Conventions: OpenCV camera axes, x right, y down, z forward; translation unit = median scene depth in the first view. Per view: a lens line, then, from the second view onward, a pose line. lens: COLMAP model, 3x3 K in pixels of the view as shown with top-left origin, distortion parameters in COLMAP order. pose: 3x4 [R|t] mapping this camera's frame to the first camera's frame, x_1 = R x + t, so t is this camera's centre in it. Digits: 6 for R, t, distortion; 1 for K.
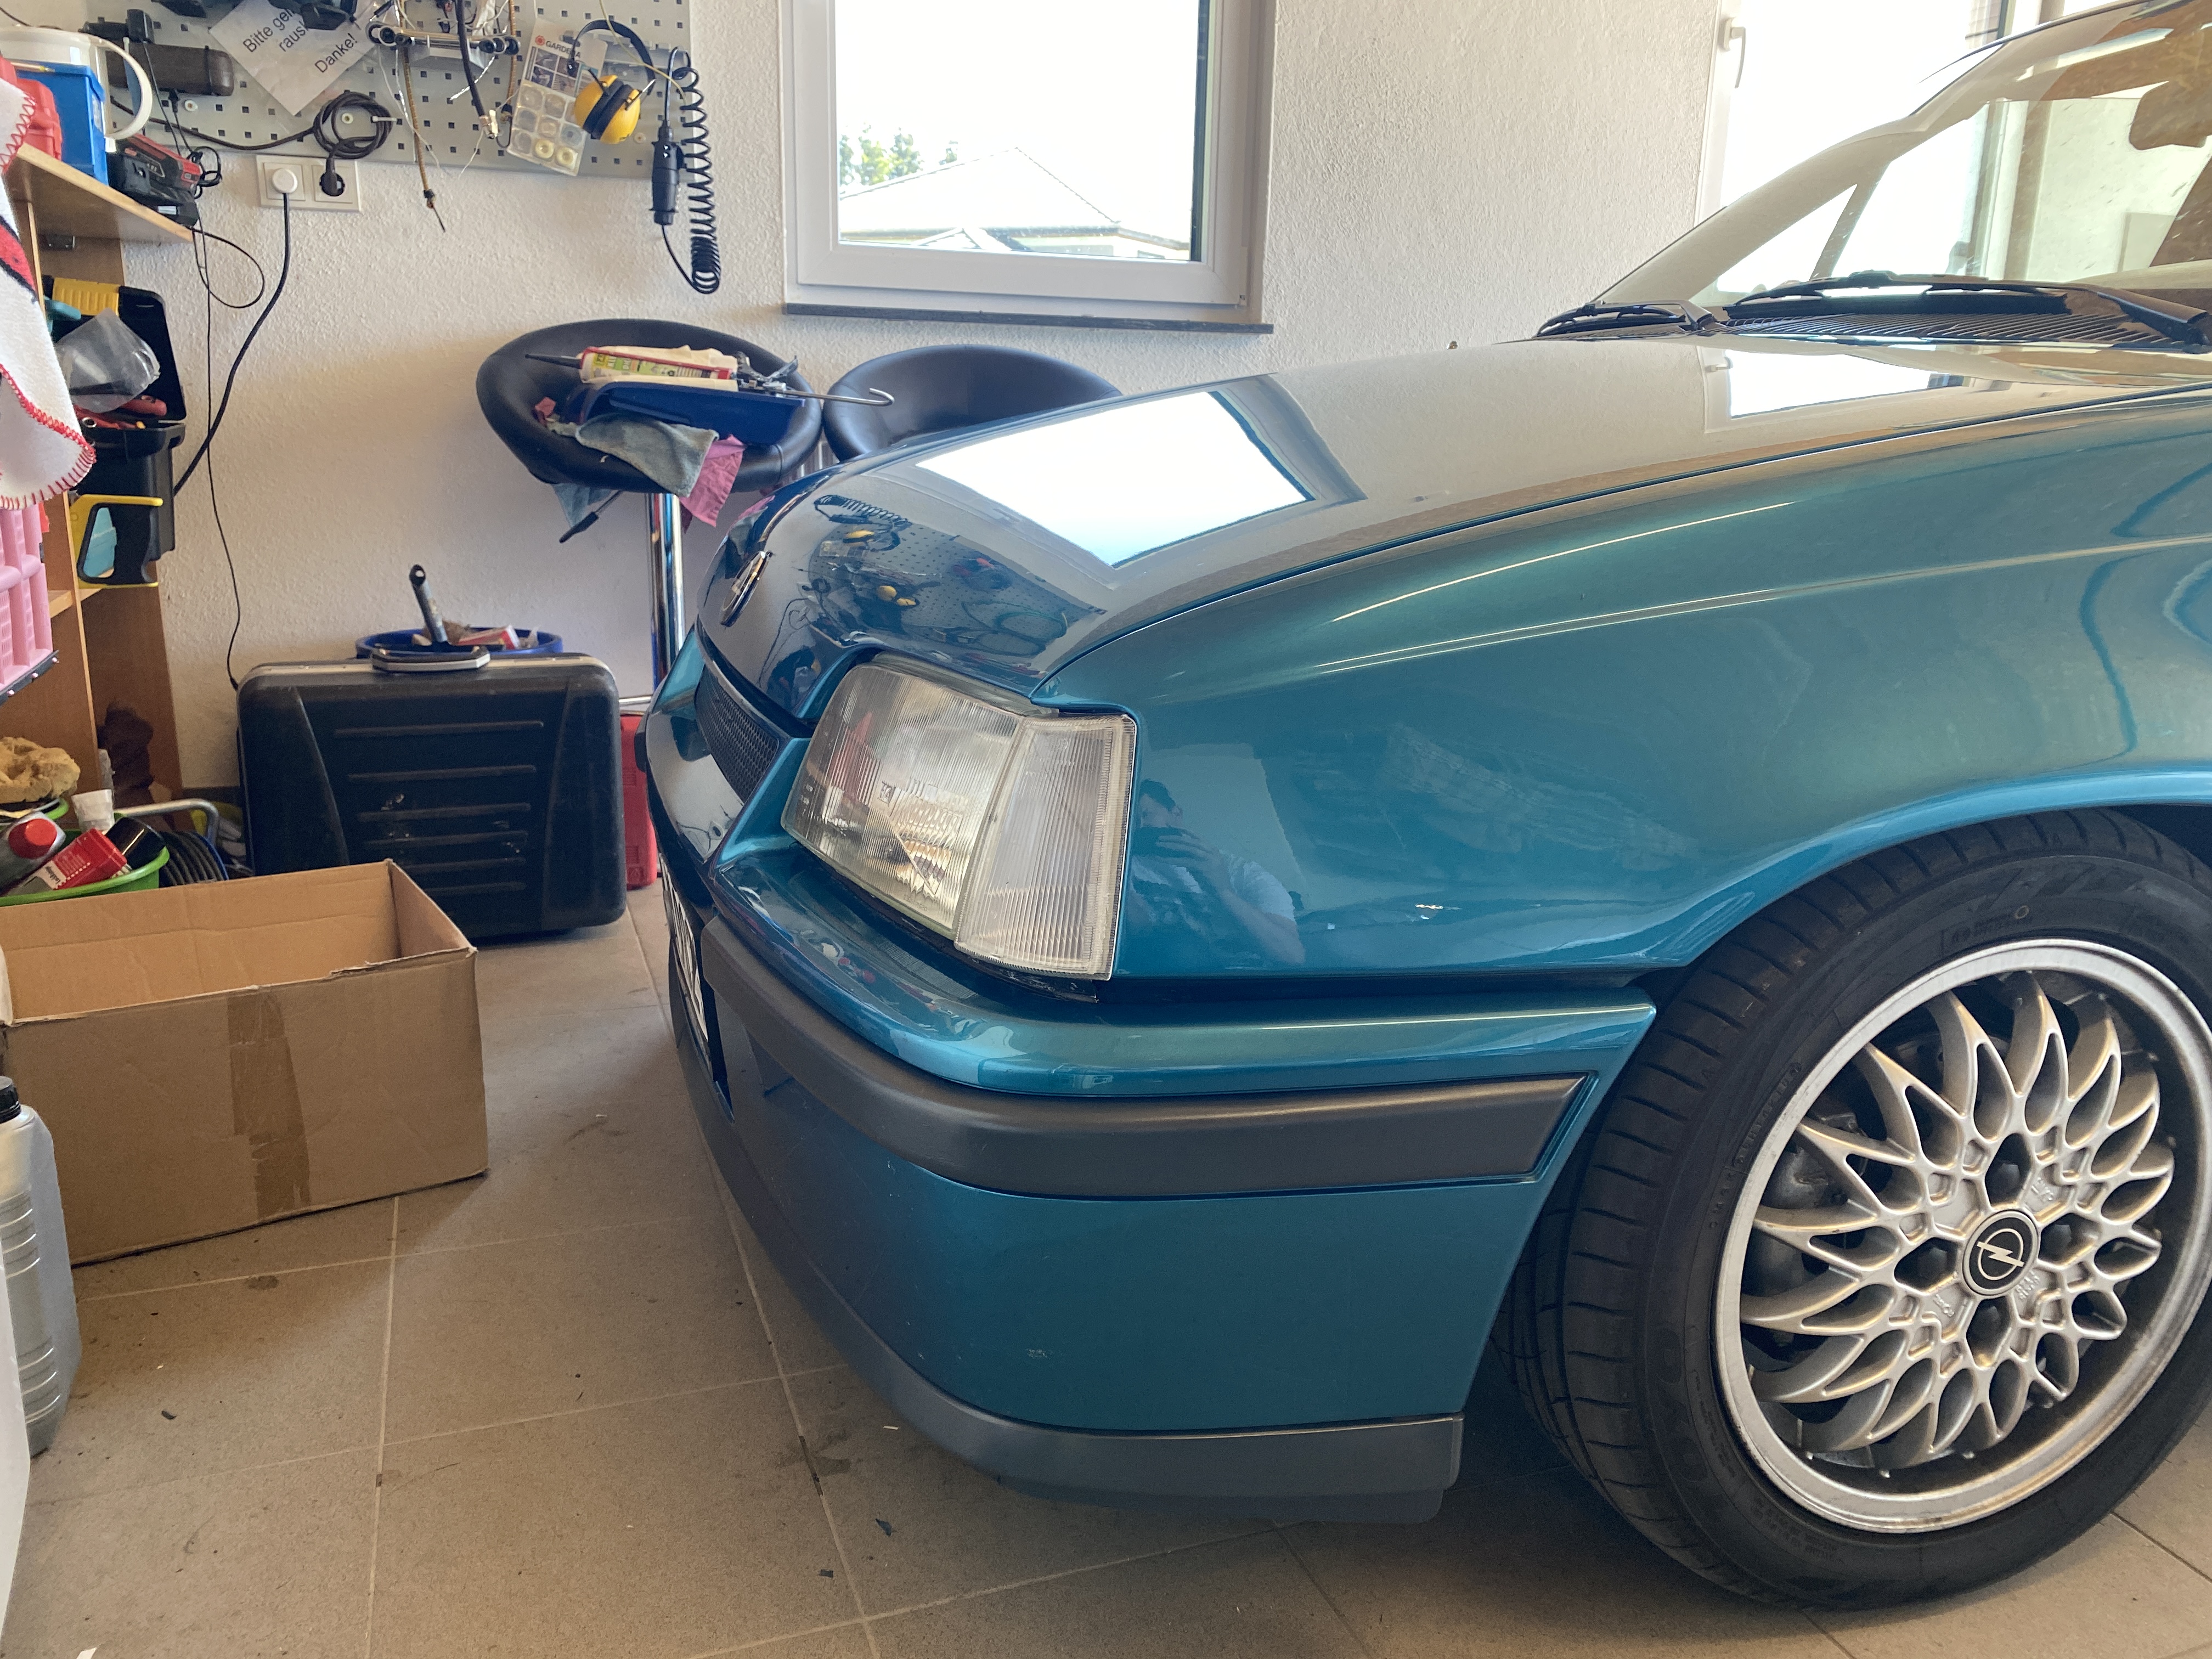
lens RADIAL K [[1712.7, 0, 1107.7], [0, 1712.7, 833.3], [0, 0, 1]] dist [0.030439, -0.026037]
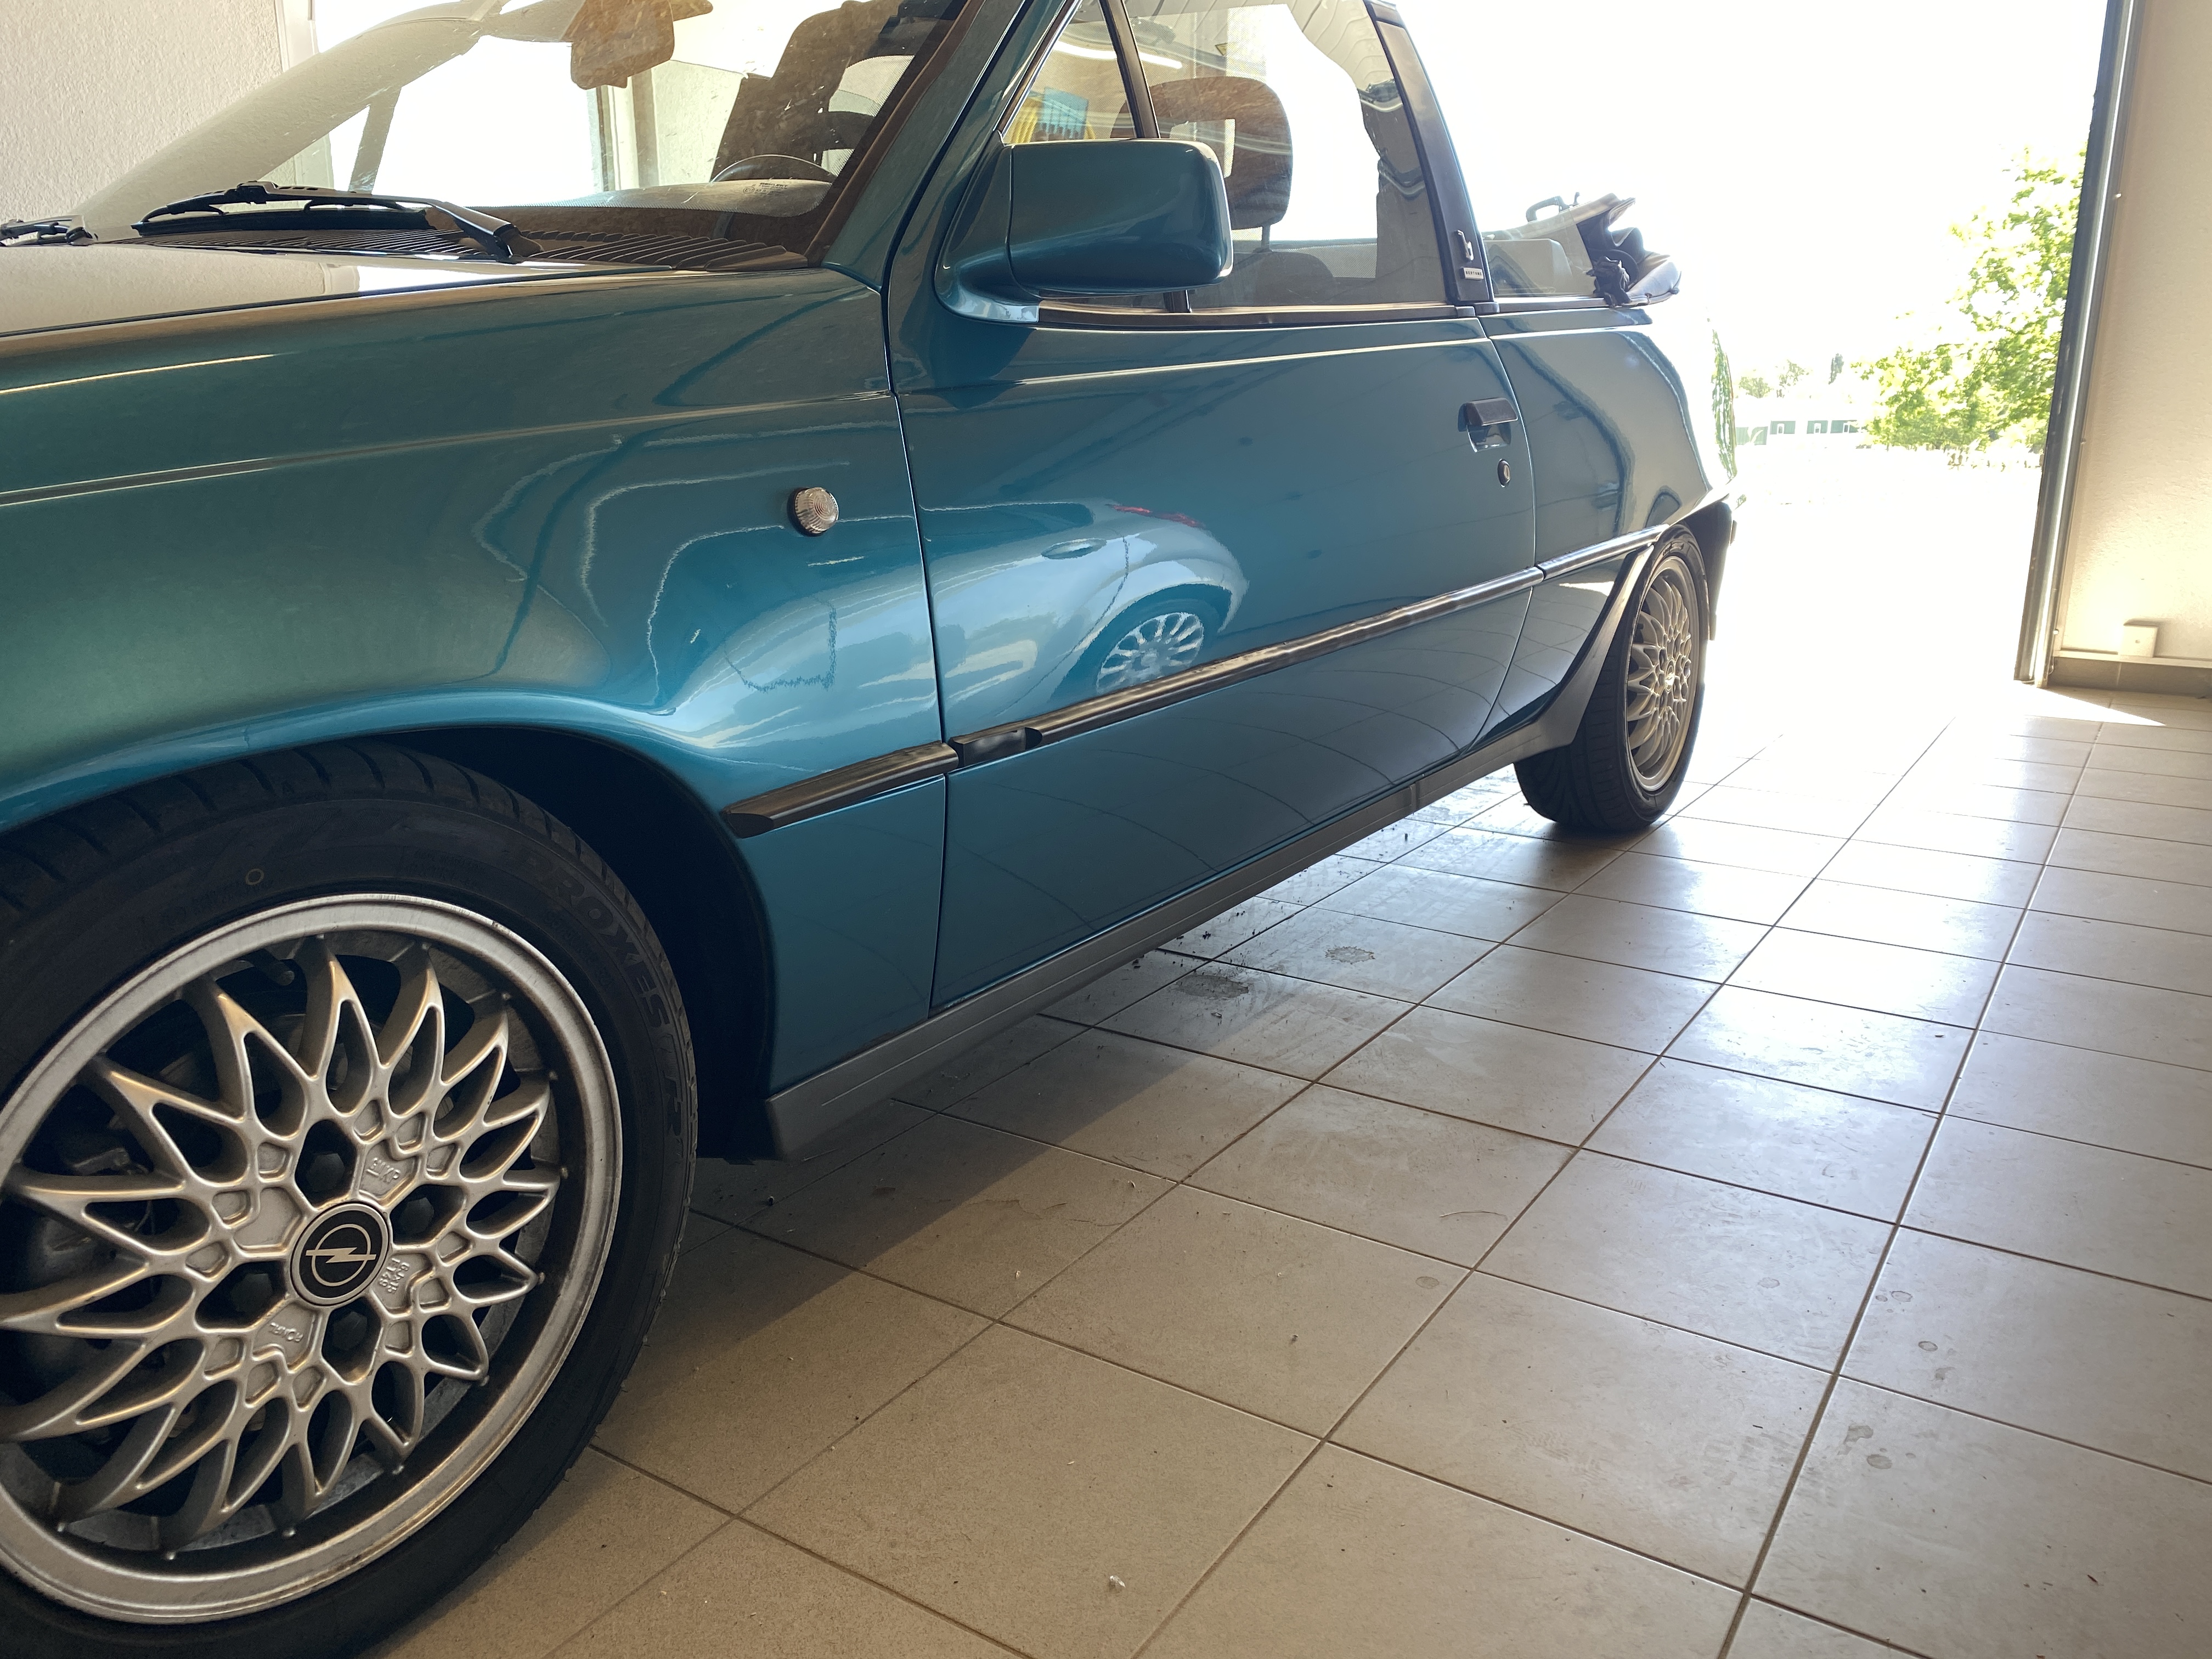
lens RADIAL K [[1712.7, 0, 1097.8], [0, 1712.7, 809.3], [0, 0, 1]] dist [0.030439, -0.026037]
pose [[0.802016, -0.162804, 0.574687, 0.355555], [0.161635, 0.985395, 0.053582, 0.032339], [-0.575017, 0.049916, 0.816617, 0.036797]]
